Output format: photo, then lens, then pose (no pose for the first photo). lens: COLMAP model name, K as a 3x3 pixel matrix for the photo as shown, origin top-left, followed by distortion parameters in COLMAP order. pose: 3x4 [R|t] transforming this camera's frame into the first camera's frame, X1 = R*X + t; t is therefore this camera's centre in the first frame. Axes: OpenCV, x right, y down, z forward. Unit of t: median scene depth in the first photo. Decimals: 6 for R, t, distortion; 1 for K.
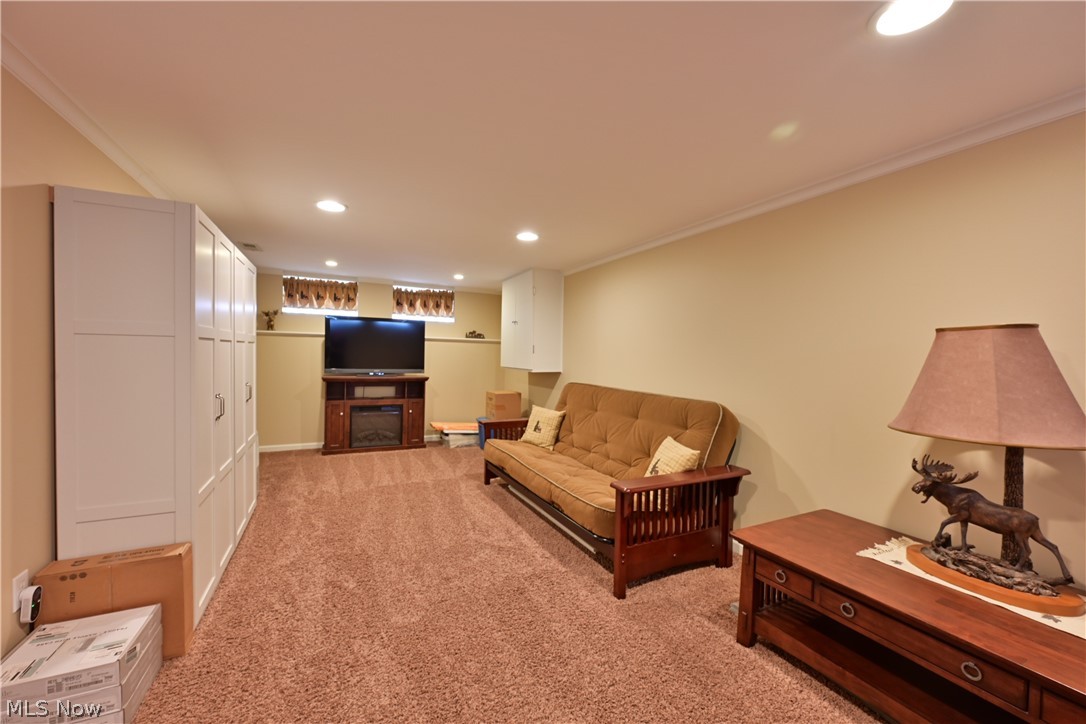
lens RADIAL K [[425.0, 0, 544.6], [0, 425.0, 362.9], [0, 0, 1]] dist [-0.002120, -0.000619]
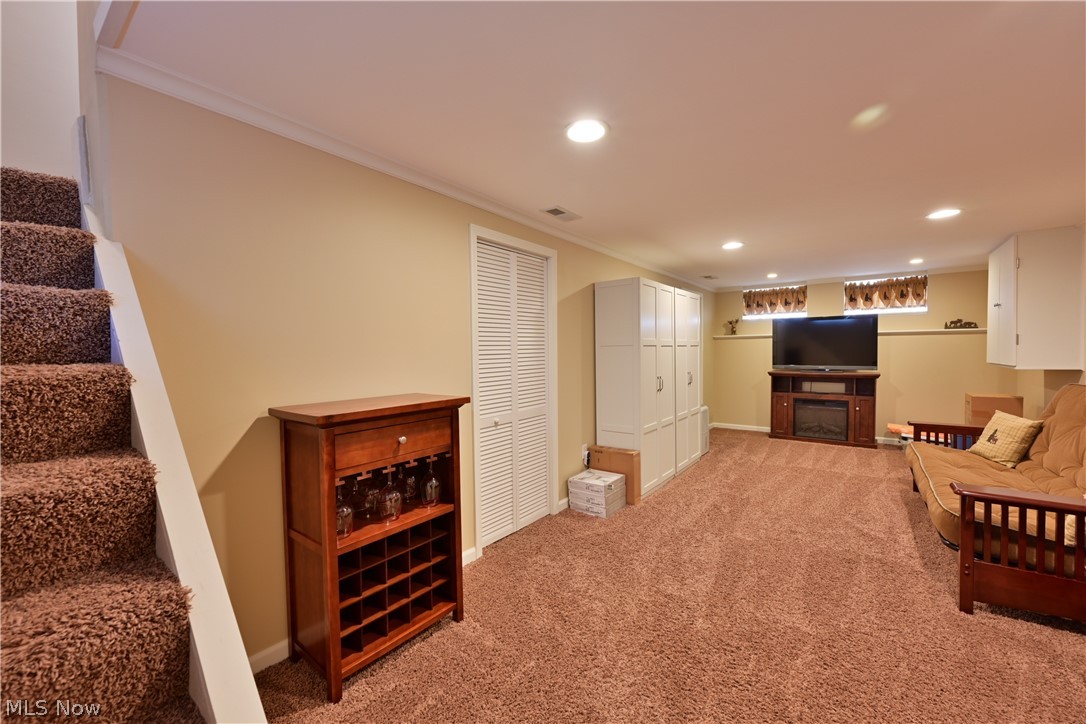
lens RADIAL K [[425.0, 0, 541.0], [0, 425.0, 362.8], [0, 0, 1]] dist [-0.002120, -0.000619]
pose [[0.440718, -0.002841, -0.897641, 0.250342], [0.004106, 0.999991, -0.001149, 0.006466], [0.897636, -0.003179, 0.440726, -0.091565]]
